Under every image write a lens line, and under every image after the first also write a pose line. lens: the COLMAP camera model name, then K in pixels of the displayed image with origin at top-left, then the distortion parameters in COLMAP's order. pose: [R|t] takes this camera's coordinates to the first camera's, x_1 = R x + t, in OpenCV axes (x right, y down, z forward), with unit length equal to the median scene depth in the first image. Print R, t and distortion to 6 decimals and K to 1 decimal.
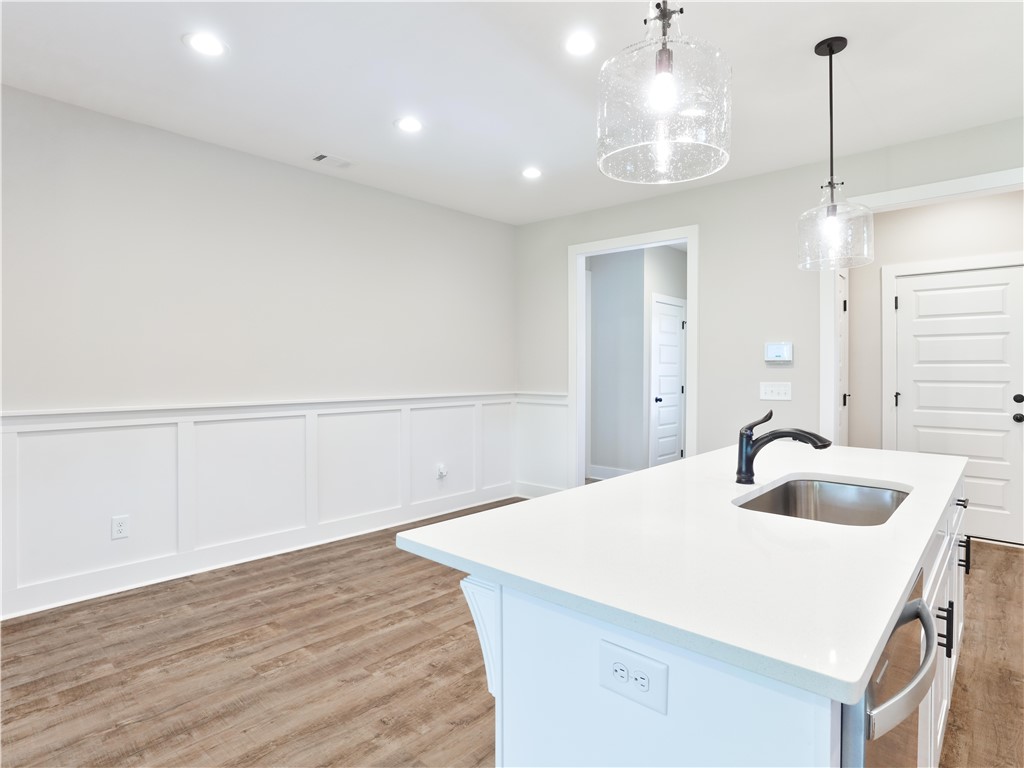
lens RADIAL K [[581.3, 0, 517.0], [0, 581.3, 367.3], [0, 0, 1]] dist [-0.000855, -0.028261]
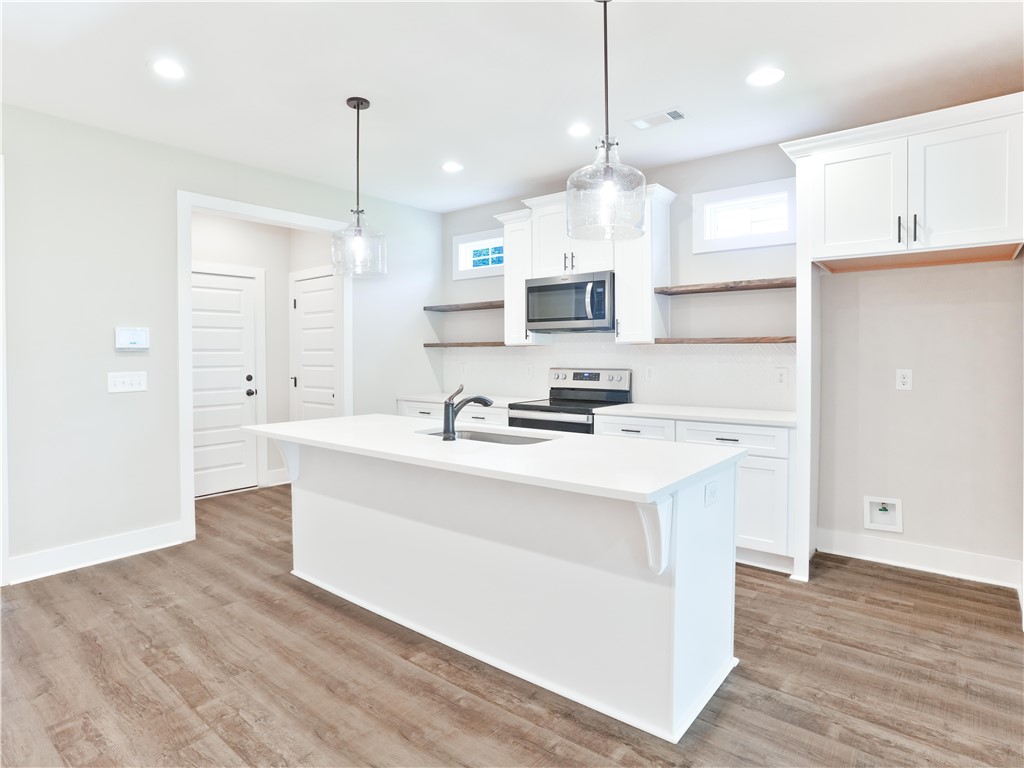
lens RADIAL K [[581.3, 0, 517.0], [0, 581.3, 367.3], [0, 0, 1]] dist [-0.000855, -0.028261]
pose [[-0.024395, -0.026718, 0.999345, -0.763075], [0.003324, 0.999635, 0.026807, -0.005866], [-0.999697, 0.003976, -0.024298, 0.682311]]
